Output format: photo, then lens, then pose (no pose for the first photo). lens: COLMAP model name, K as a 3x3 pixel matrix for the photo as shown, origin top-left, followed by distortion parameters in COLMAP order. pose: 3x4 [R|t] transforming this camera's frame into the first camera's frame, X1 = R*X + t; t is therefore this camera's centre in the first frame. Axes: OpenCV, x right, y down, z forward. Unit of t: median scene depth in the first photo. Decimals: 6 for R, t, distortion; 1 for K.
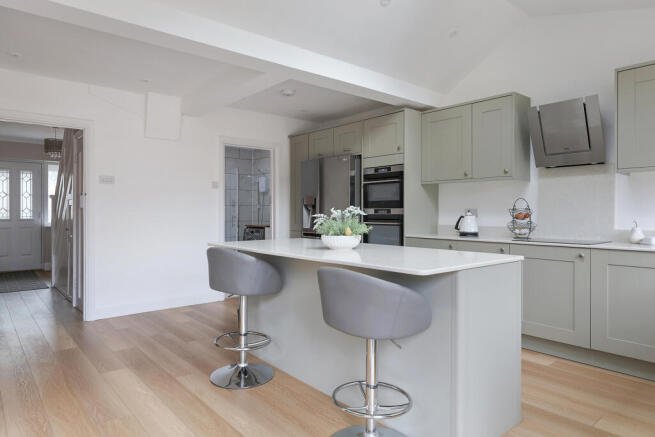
lens RADIAL K [[415.3, 0, 327.9], [0, 415.3, 215.4], [0, 0, 1]] dist [0.000323, 0.000007]
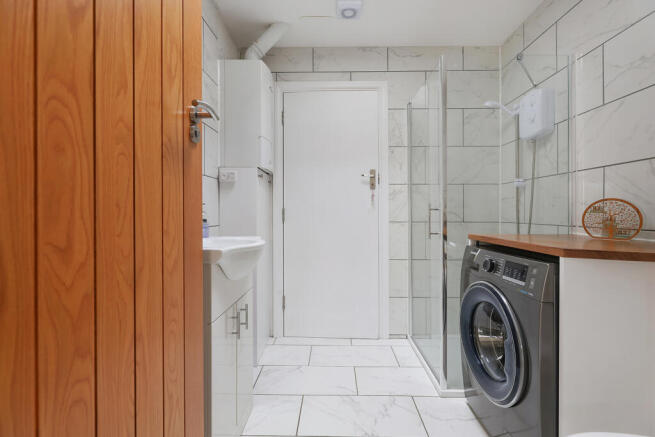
lens RADIAL K [[296.8, 0, 328.2], [0, 296.8, 216.5], [0, 0, 1]] dist [-0.000394, -0.000031]
pose [[0.750835, 0.002614, -0.660485, -0.121724], [-0.004276, 0.999990, -0.000904, 0.009495], [0.660476, 0.003504, 0.750839, 0.706409]]
